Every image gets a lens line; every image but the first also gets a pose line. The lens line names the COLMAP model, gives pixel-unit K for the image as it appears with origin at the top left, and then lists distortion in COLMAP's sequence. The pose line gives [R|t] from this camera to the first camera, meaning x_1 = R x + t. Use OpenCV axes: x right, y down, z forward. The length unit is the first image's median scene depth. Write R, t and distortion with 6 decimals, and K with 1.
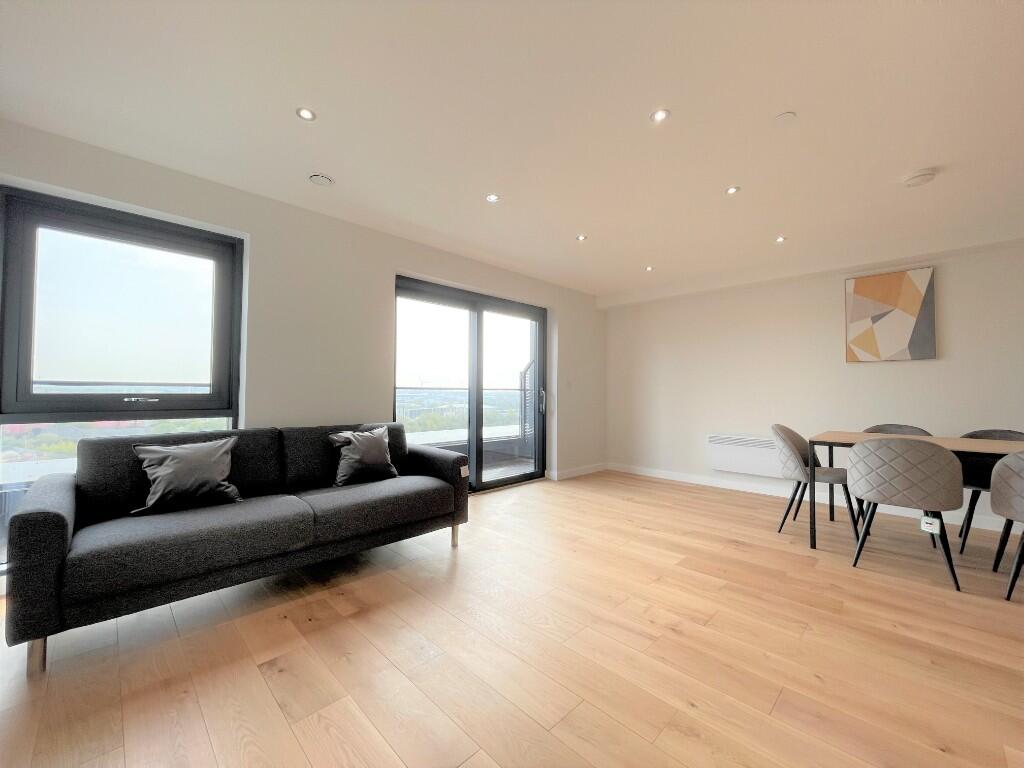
lens RADIAL K [[409.5, 0, 510.2], [0, 409.5, 382.9], [0, 0, 1]] dist [-0.000530, -0.000161]
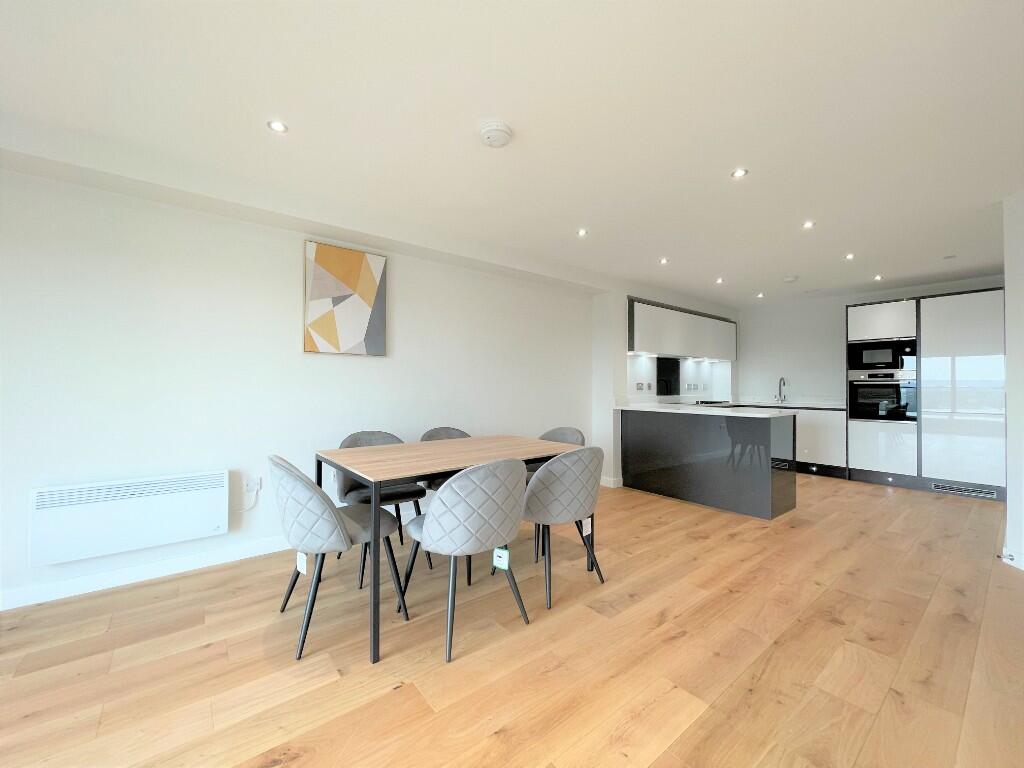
lens RADIAL K [[409.5, 0, 510.2], [0, 409.5, 382.9], [0, 0, 1]] dist [-0.000530, -0.000161]
pose [[0.105650, -0.000552, 0.994403, 0.131516], [-0.025465, 0.999670, 0.003260, -0.006884], [-0.994077, -0.025667, 0.105601, 0.591251]]
